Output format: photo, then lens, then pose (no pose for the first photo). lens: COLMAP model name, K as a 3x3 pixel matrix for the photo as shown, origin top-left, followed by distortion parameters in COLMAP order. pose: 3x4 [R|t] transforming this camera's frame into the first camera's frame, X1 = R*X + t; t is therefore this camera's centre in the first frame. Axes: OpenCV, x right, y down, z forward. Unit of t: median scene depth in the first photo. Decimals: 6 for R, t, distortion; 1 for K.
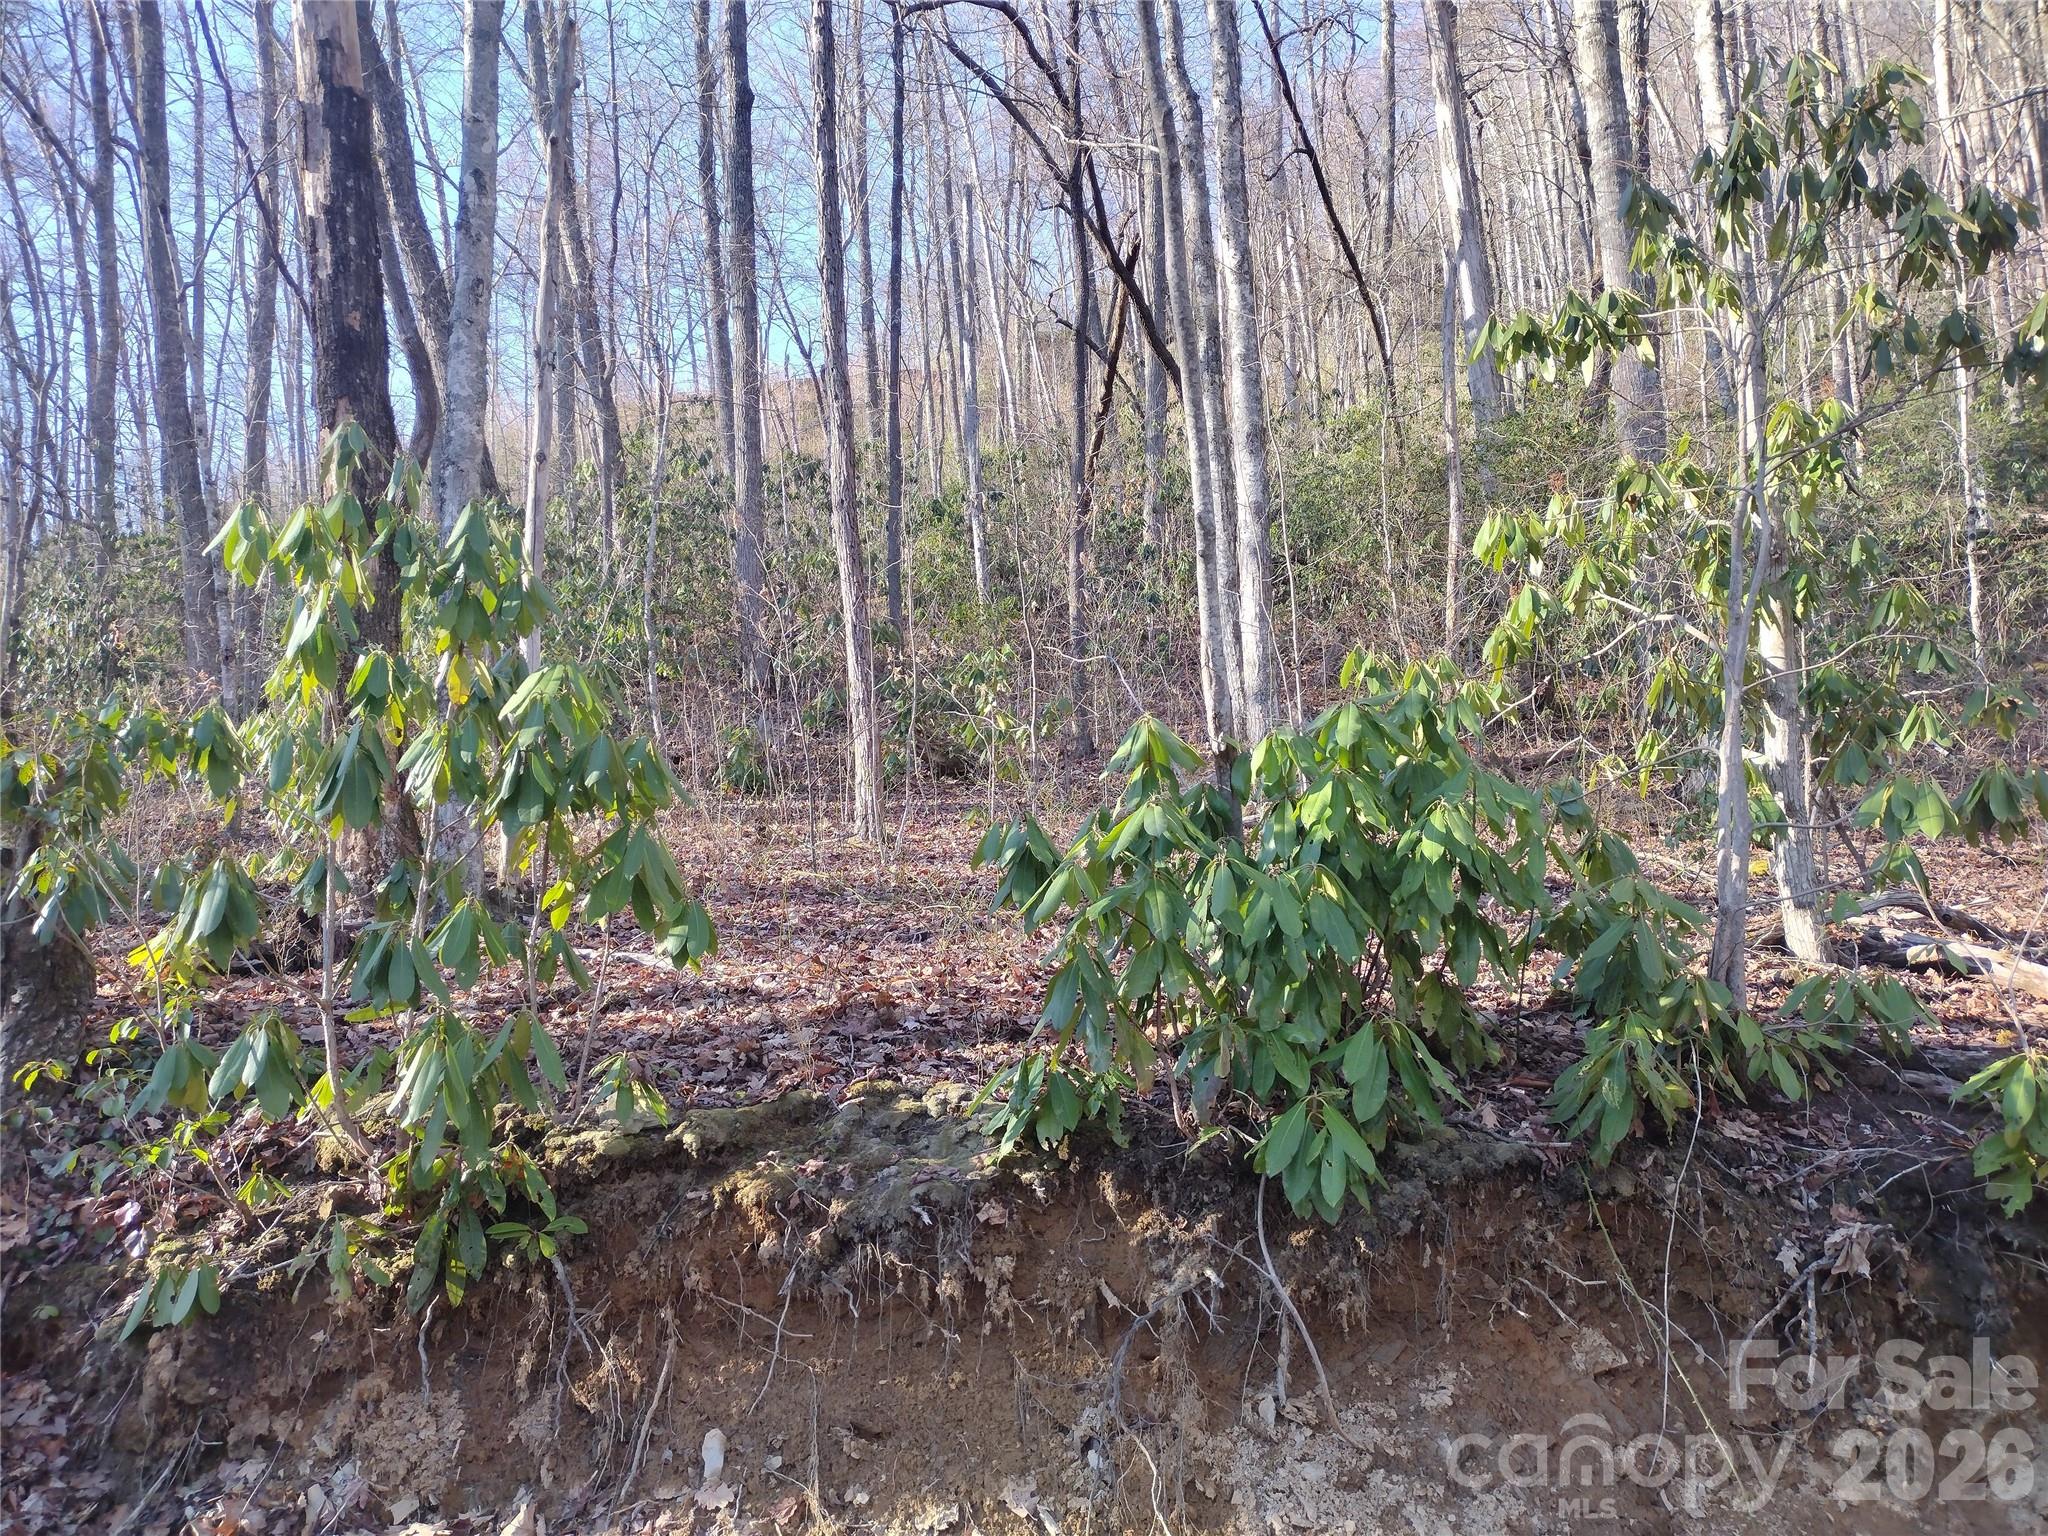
lens RADIAL K [[1607.3, 0, 1023.8], [0, 1607.3, 767.5], [0, 0, 1]] dist [0.014085, -0.000145]
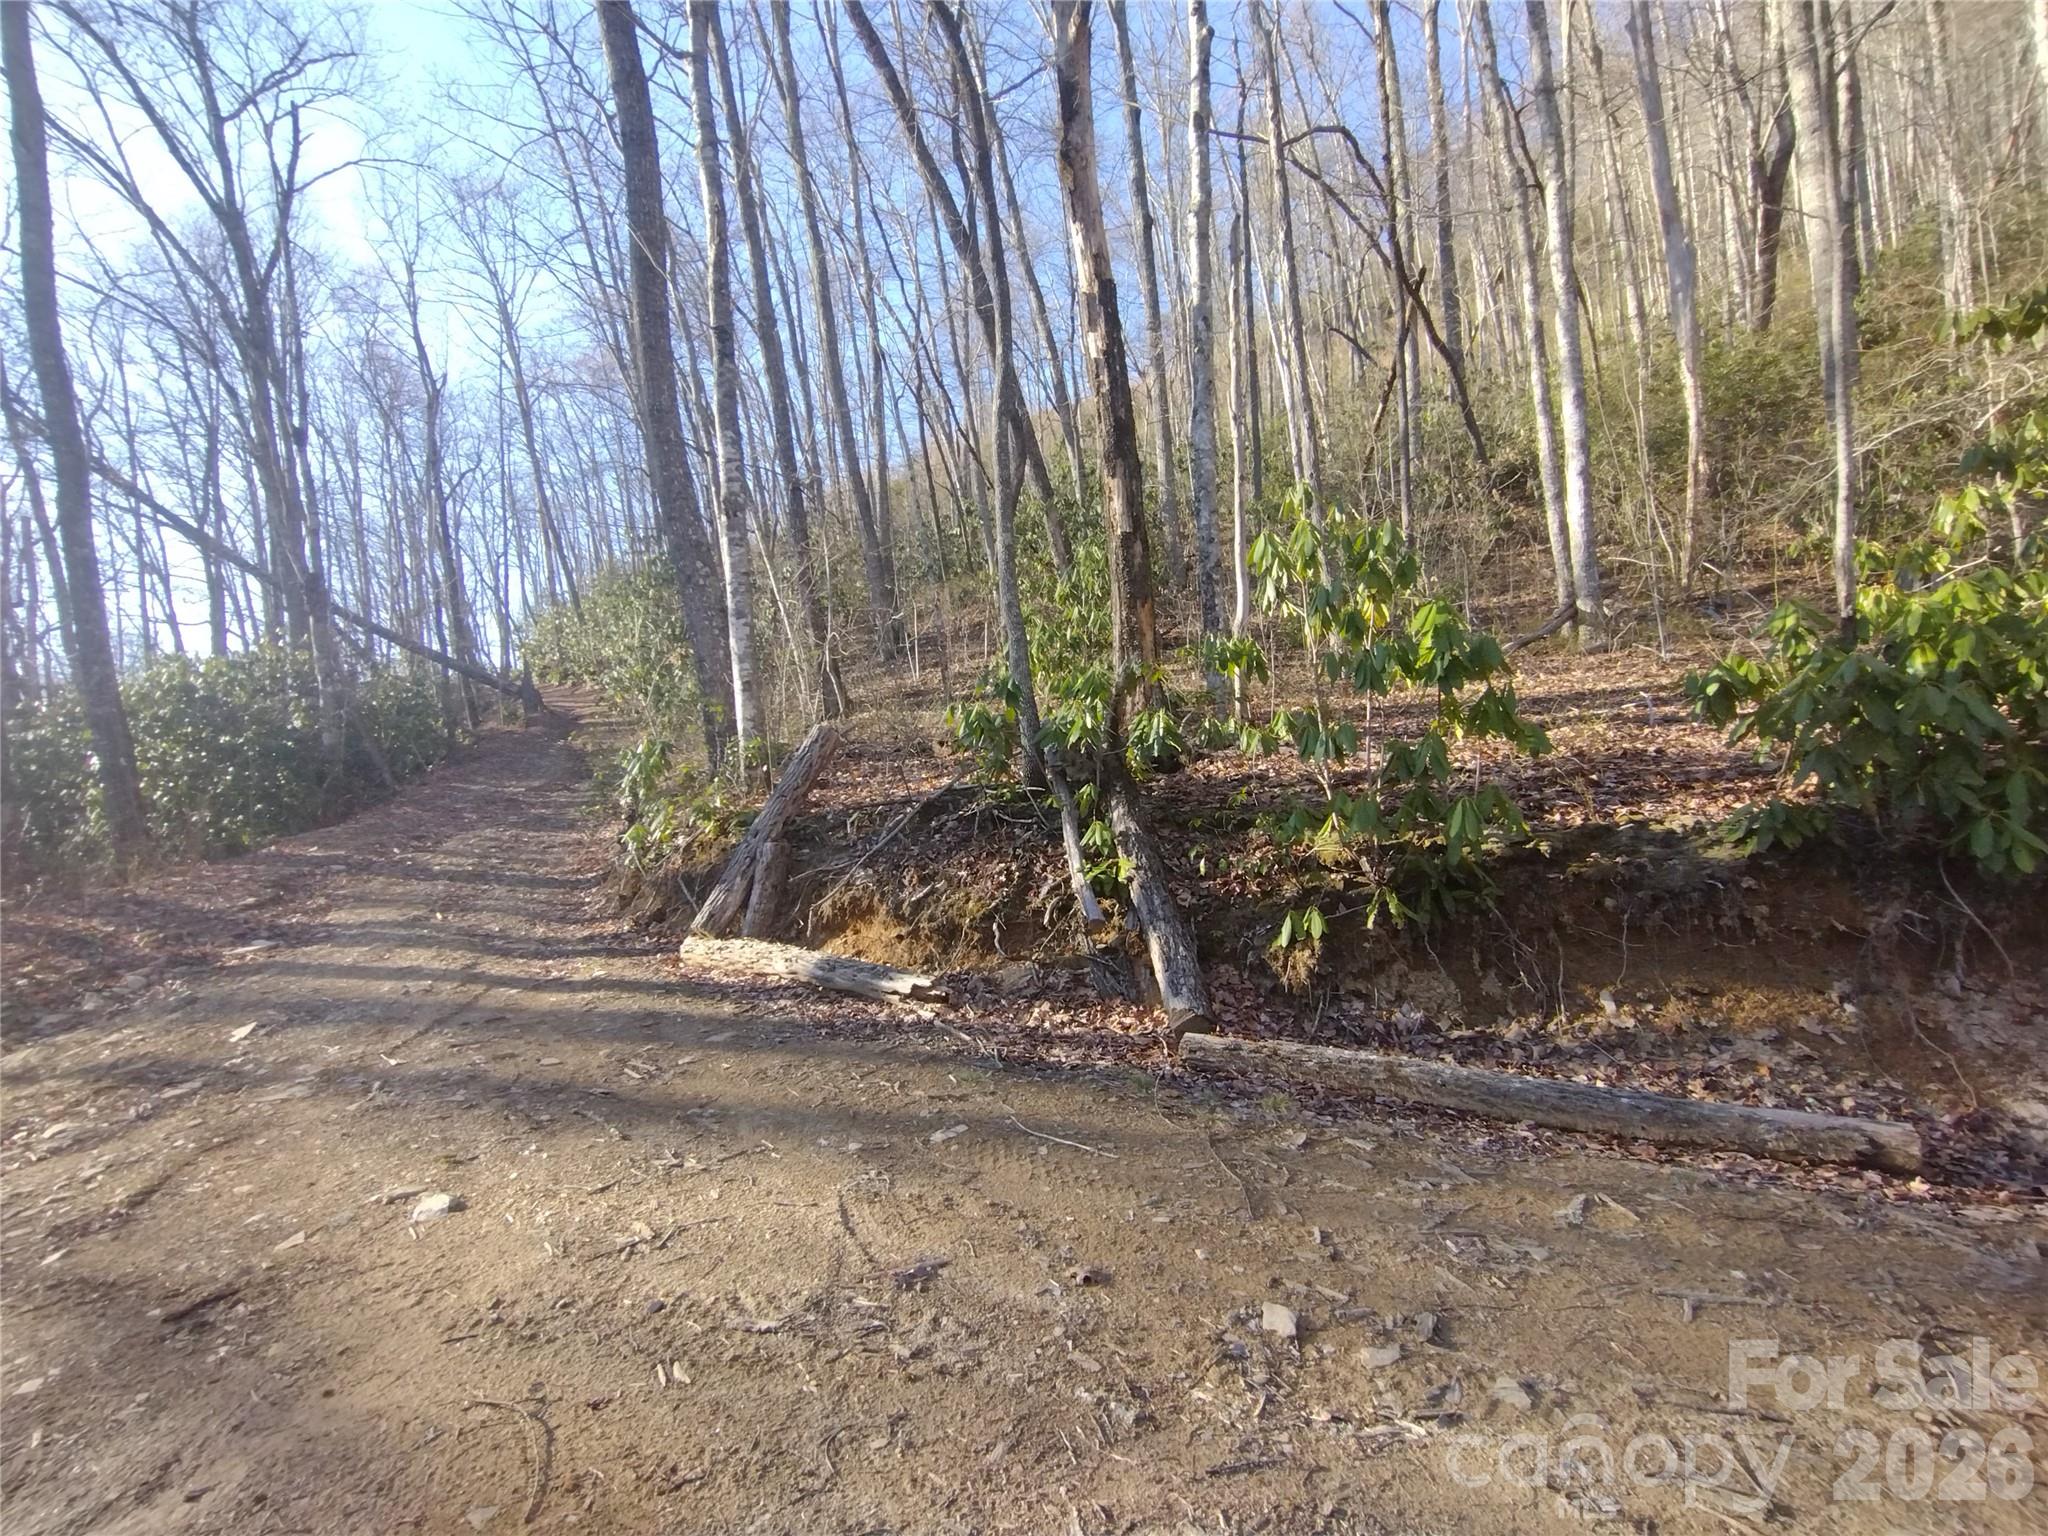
lens RADIAL K [[955.5, 0, 1023.9], [0, 955.5, 770.0], [0, 0, 1]] dist [-0.005123, -0.000733]
pose [[0.963271, -0.046652, -0.264447, -0.499043], [0.085008, 0.987123, 0.135509, -0.068822], [0.254719, -0.153012, 0.954833, -0.232911]]
